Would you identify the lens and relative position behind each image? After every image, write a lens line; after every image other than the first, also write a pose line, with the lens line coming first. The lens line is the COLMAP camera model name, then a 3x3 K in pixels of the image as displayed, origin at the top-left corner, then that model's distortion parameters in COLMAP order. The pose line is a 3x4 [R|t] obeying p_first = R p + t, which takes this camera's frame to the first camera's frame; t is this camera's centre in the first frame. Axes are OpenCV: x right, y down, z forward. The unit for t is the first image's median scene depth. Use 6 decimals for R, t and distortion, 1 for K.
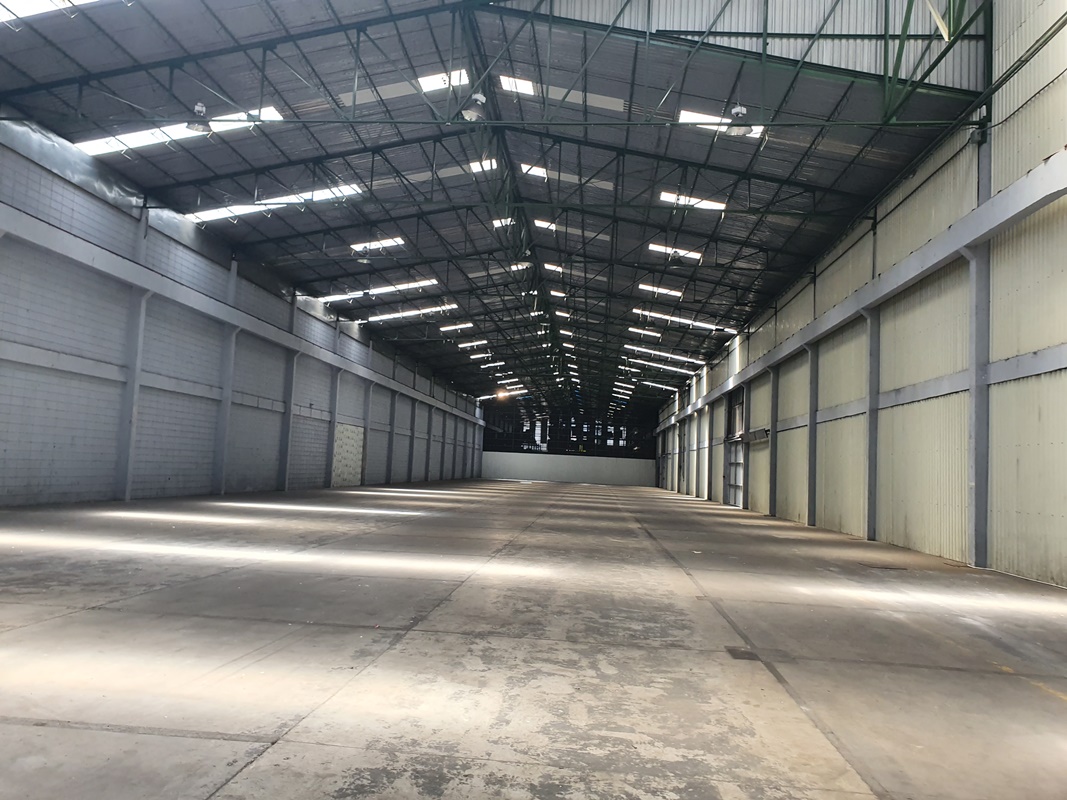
lens RADIAL K [[815.4, 0, 493.1], [0, 815.4, 396.0], [0, 0, 1]] dist [-0.004802, -0.005084]
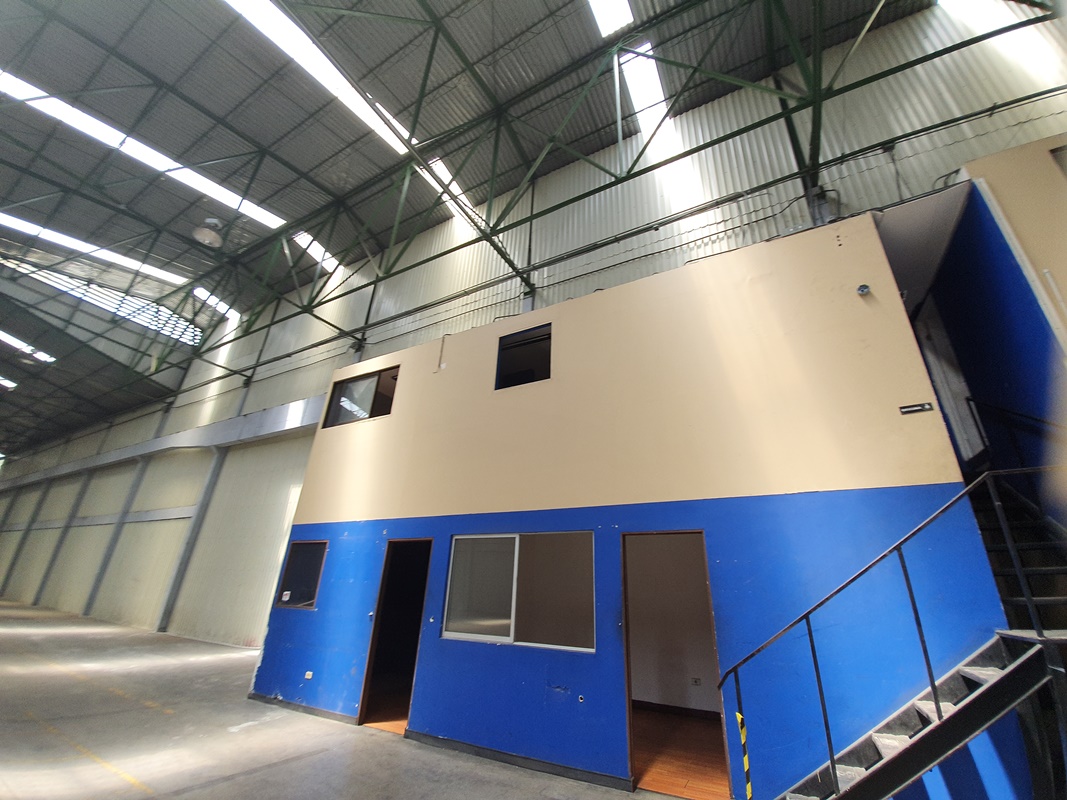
lens RADIAL K [[424.0, 0, 547.8], [0, 424.0, 391.7], [0, 0, 1]] dist [0.019316, -0.019657]
pose [[0.362081, 0.354624, 0.862055, -0.032939], [-0.087963, 0.933678, -0.347142, -0.025916], [-0.927987, 0.049865, 0.369261, -0.248103]]
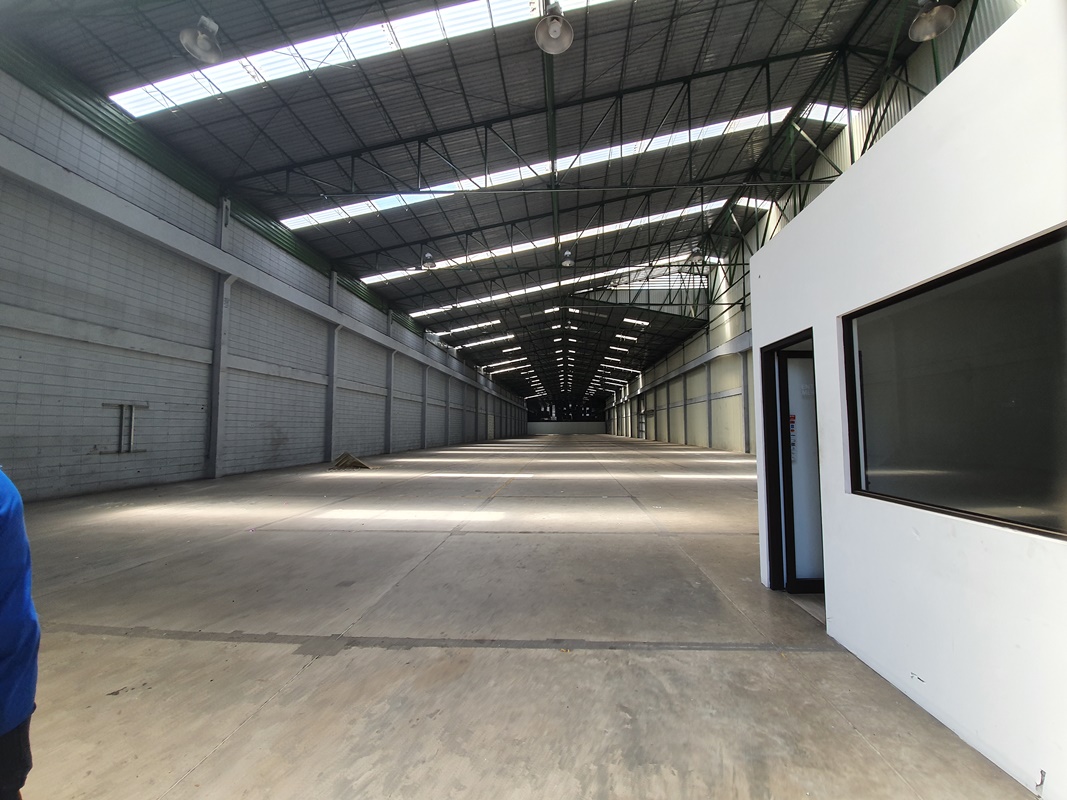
lens RADIAL K [[431.7, 0, 541.6], [0, 431.7, 405.5], [0, 0, 1]] dist [0.013639, -0.016517]
pose [[0.996273, -0.046768, 0.072480, -0.177212], [0.044236, 0.998367, 0.036150, -0.052391], [-0.074052, -0.032809, 0.996715, -0.525802]]
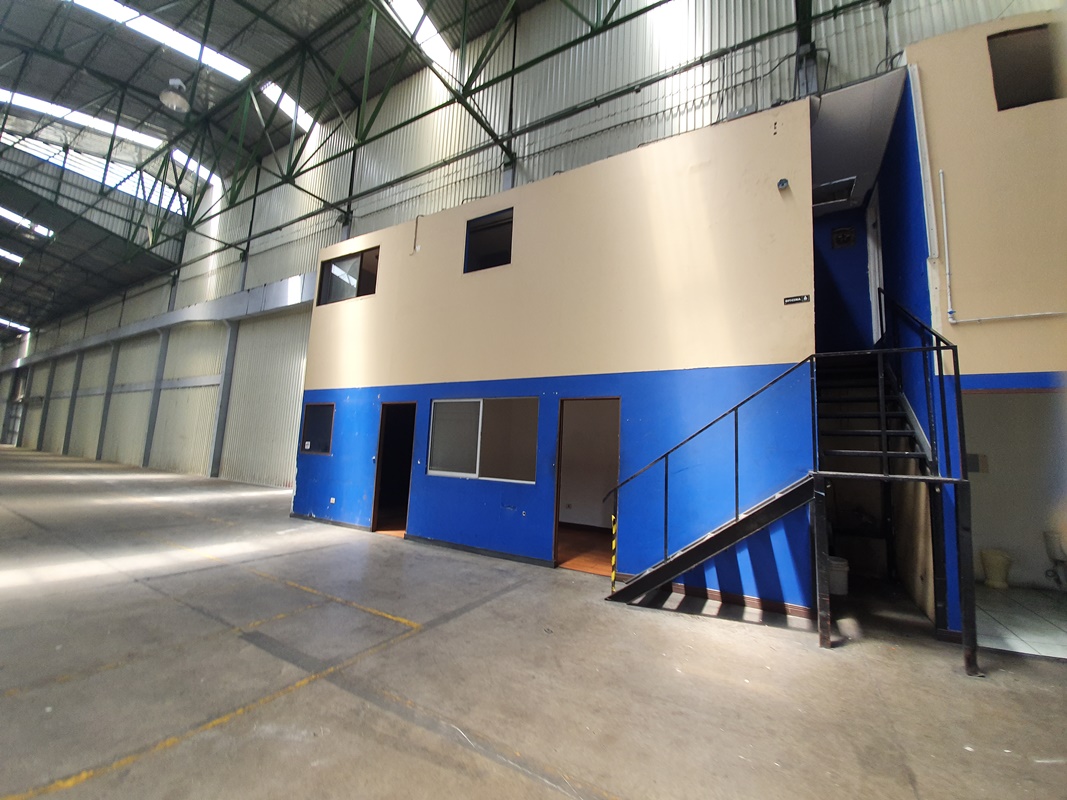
lens RADIAL K [[431.7, 0, 541.6], [0, 431.7, 405.5], [0, 0, 1]] dist [0.013639, -0.016517]
pose [[0.394587, 0.079499, 0.915413, -0.051503], [-0.111240, 0.993056, -0.038292, -0.022831], [-0.912100, -0.086721, 0.400691, -0.282730]]
